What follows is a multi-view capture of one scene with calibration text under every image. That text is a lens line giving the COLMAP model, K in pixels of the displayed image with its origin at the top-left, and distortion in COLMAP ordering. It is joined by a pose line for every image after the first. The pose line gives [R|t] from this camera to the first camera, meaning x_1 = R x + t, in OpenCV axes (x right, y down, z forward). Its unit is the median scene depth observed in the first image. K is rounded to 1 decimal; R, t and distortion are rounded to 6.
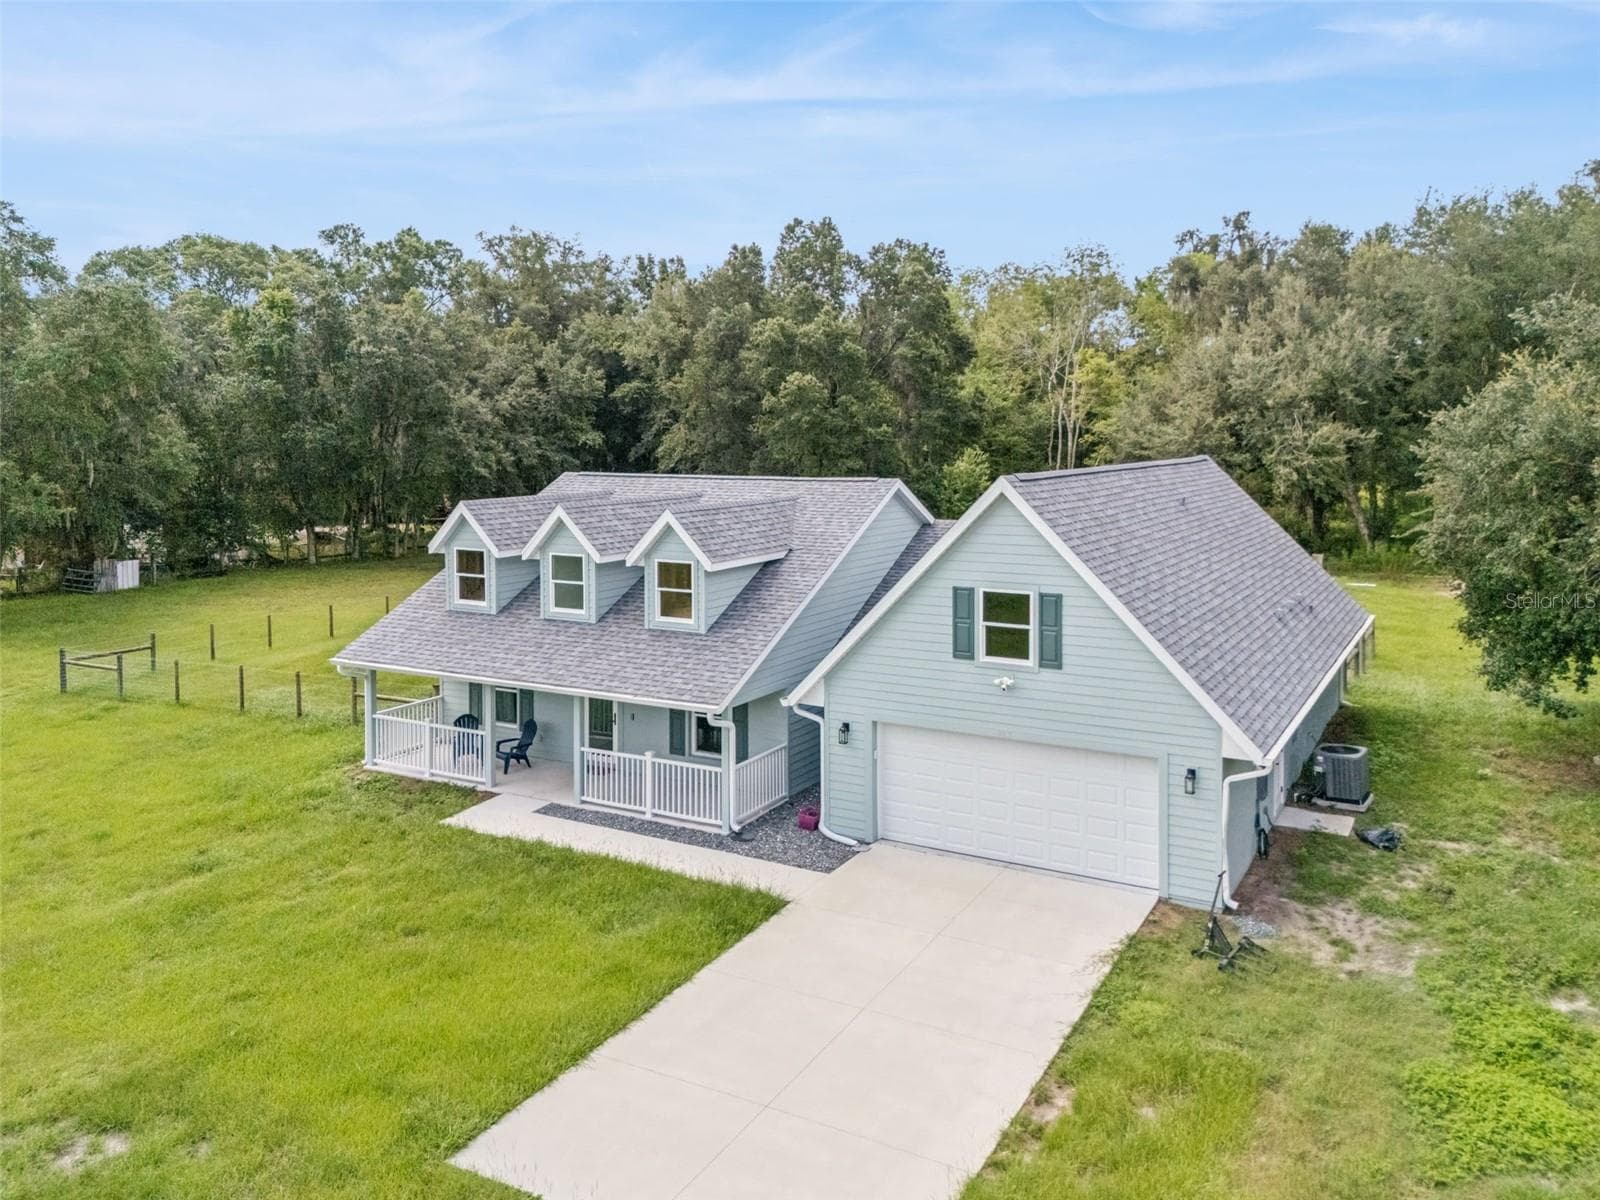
lens RADIAL K [[1191.4, 0, 804.6], [0, 1191.4, 487.1], [0, 0, 1]] dist [0.074329, -0.058474]
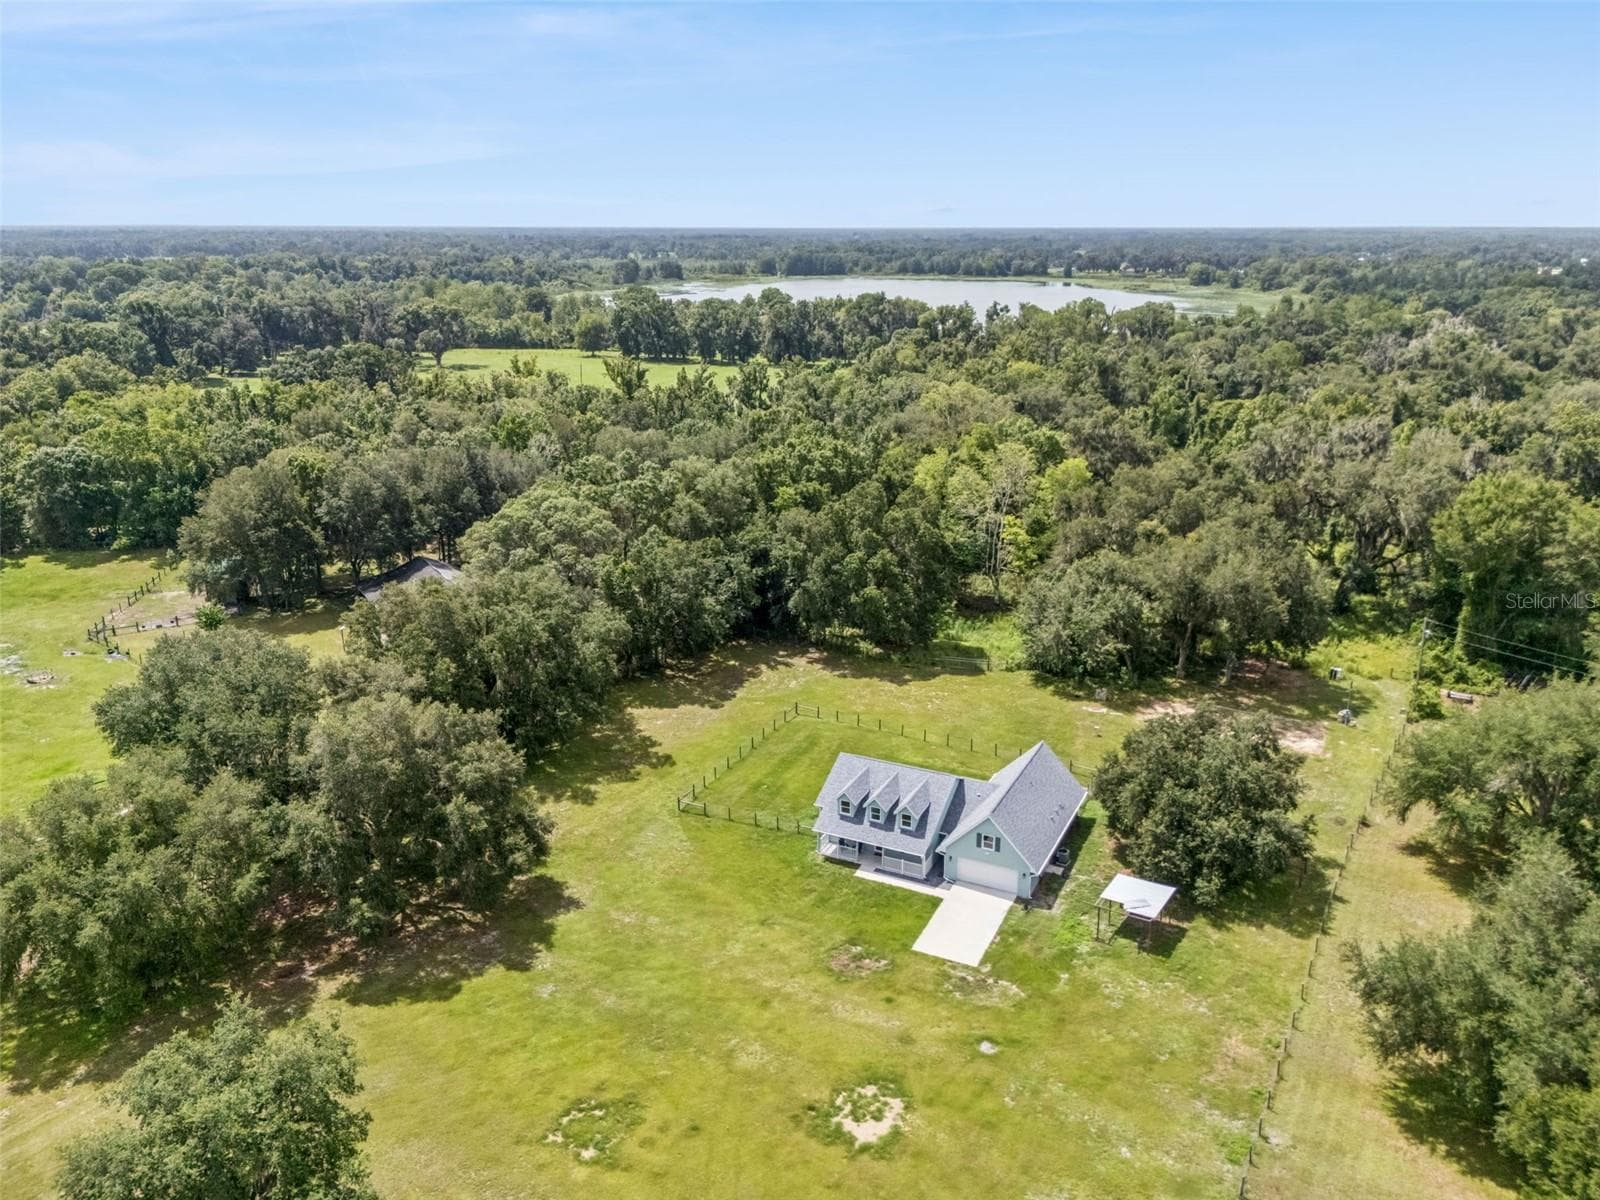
lens RADIAL K [[1176.5, 0, 800.0], [0, 1176.5, 600.0], [0, 0, 1]] dist [0.063848, -0.105586]
pose [[0.998058, -0.014825, 0.060501, -0.767547], [-0.001009, 0.967293, 0.253661, -1.817402], [-0.062283, -0.253229, 0.965399, -2.930548]]
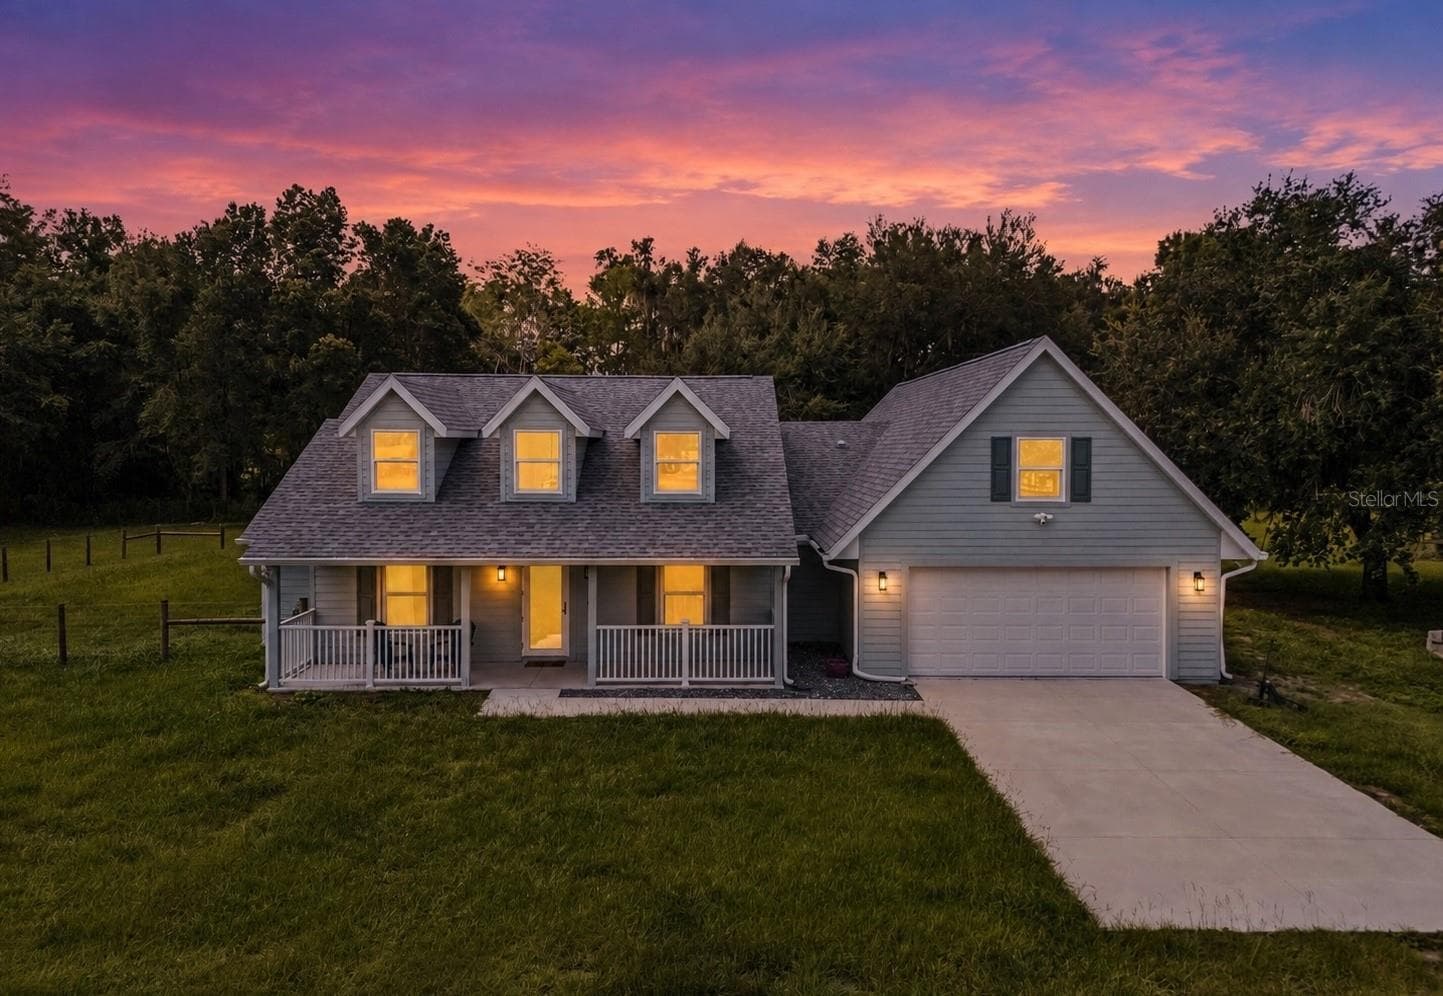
lens RADIAL K [[1079.1, 0, 700.3], [0, 1079.1, 466.7], [0, 0, 1]] dist [0.029574, -0.006487]
pose [[0.866989, 0.000408, 0.498327, -0.579396], [0.014701, 0.999543, -0.026395, 0.125494], [-0.498111, 0.030210, 0.866587, 0.241040]]
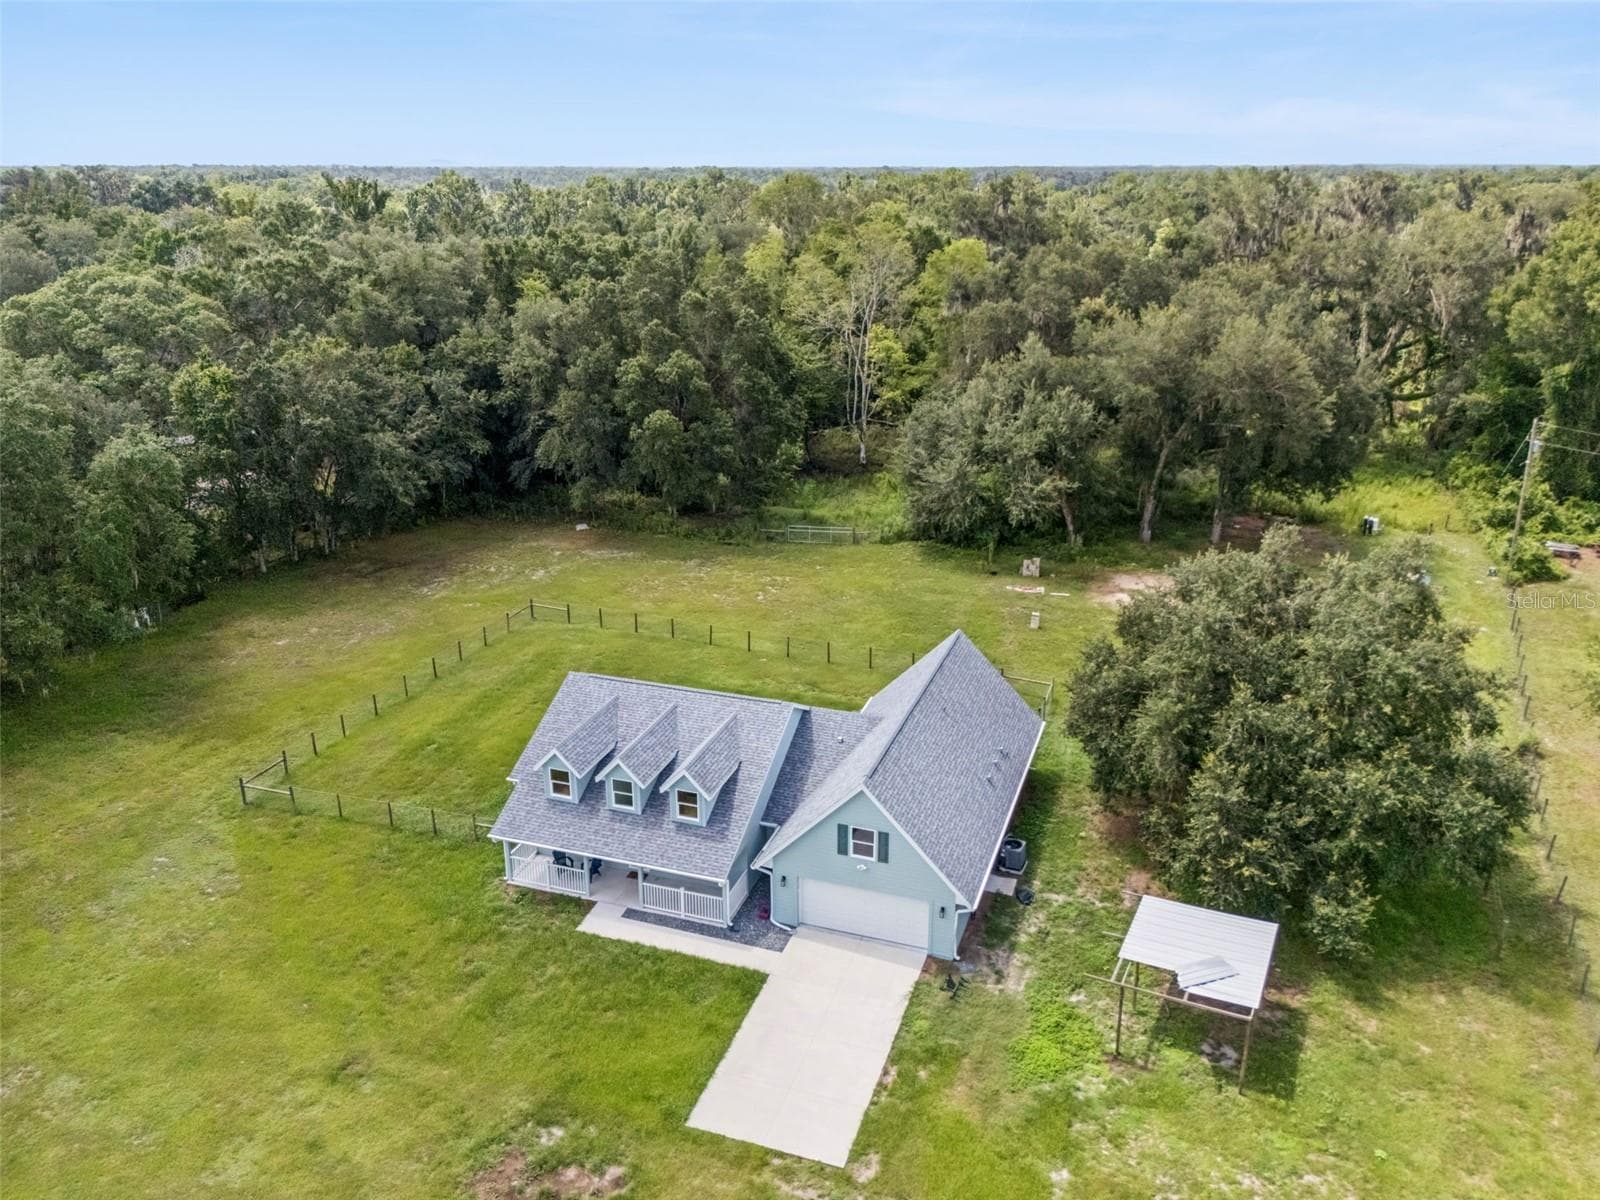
lens RADIAL K [[1176.5, 0, 800.0], [0, 1176.5, 600.0], [0, 0, 1]] dist [0.063848, -0.105586]
pose [[0.983780, -0.058434, 0.169593, -0.251338], [0.005440, 0.954738, 0.297400, -0.849433], [-0.179295, -0.291653, 0.939570, -0.765612]]
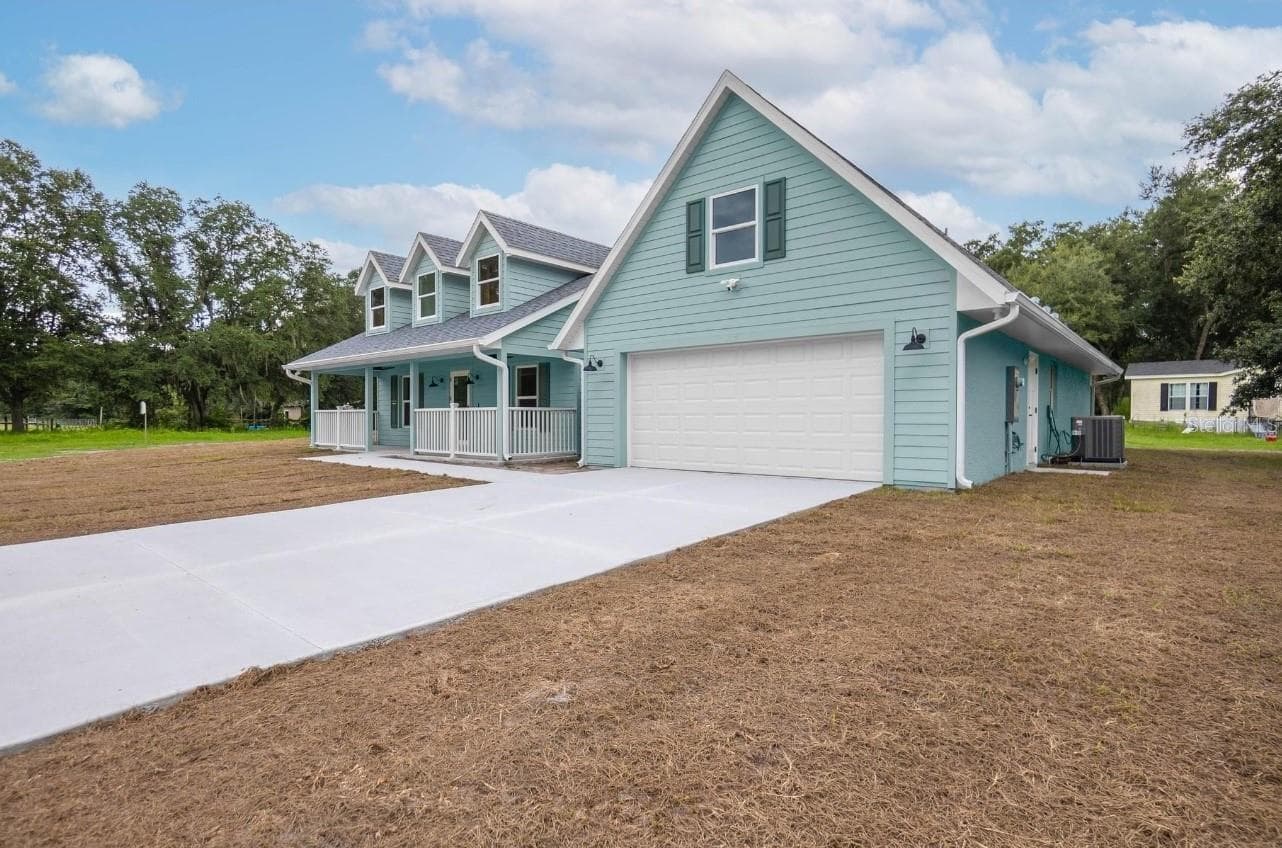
lens RADIAL K [[647.4, 0, 641.0], [0, 647.4, 424.0], [0, 0, 1]] dist [-0.034664, 0.000405]
pose [[0.981002, 0.003927, -0.193960, 0.181096], [-0.010238, 0.999450, -0.031543, 0.270397], [0.193729, 0.032930, 0.980502, 0.432119]]
